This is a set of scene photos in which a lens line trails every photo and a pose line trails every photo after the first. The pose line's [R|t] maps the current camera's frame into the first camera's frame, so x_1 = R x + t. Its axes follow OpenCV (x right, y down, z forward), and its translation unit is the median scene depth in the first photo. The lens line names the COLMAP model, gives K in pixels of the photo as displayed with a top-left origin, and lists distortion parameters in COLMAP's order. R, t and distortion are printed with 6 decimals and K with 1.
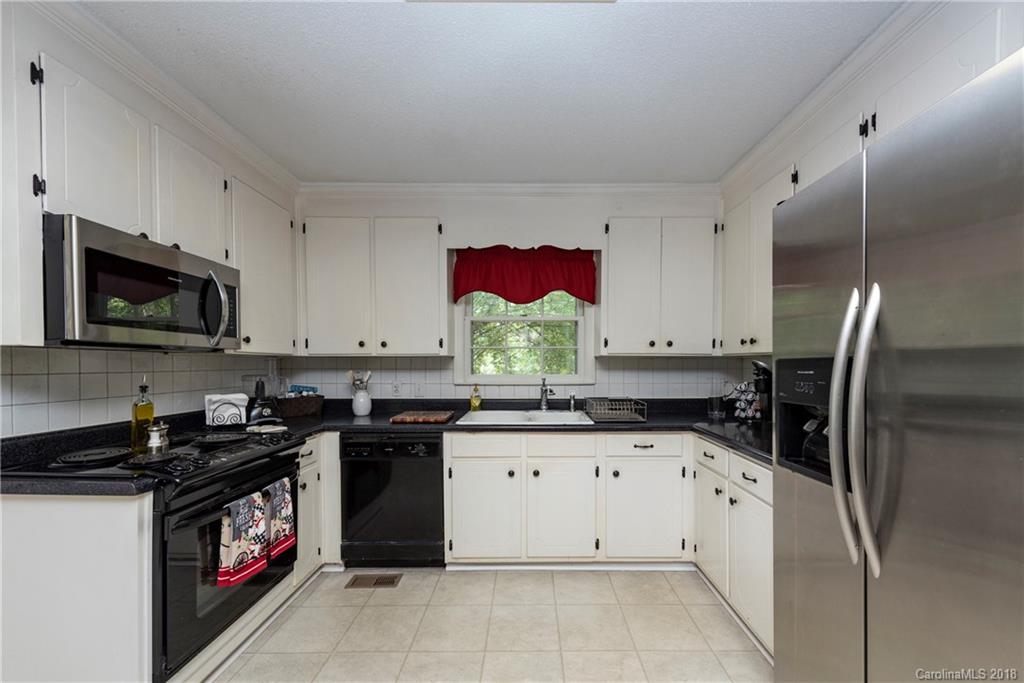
lens RADIAL K [[400.7, 0, 519.0], [0, 400.7, 371.4], [0, 0, 1]] dist [0.010246, -0.003475]
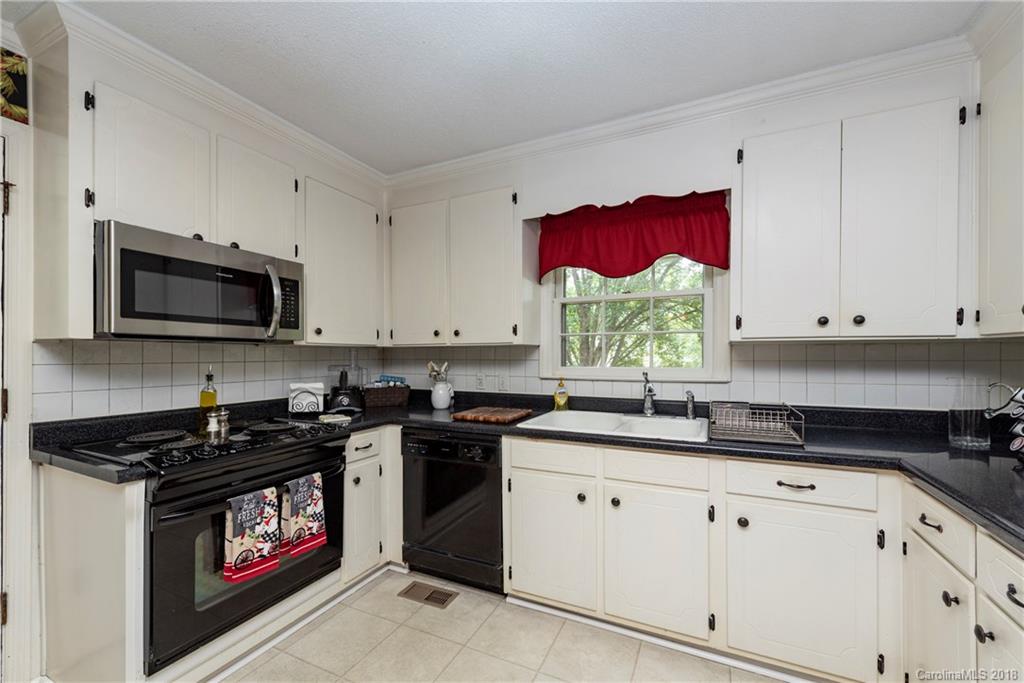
lens RADIAL K [[400.7, 0, 499.6], [0, 400.7, 356.4], [0, 0, 1]] dist [0.010246, -0.003475]
pose [[0.901479, -0.000475, -0.432823, 0.167456], [-0.005331, 0.999911, -0.012201, -0.003324], [0.432791, 0.013306, 0.901396, 0.235228]]
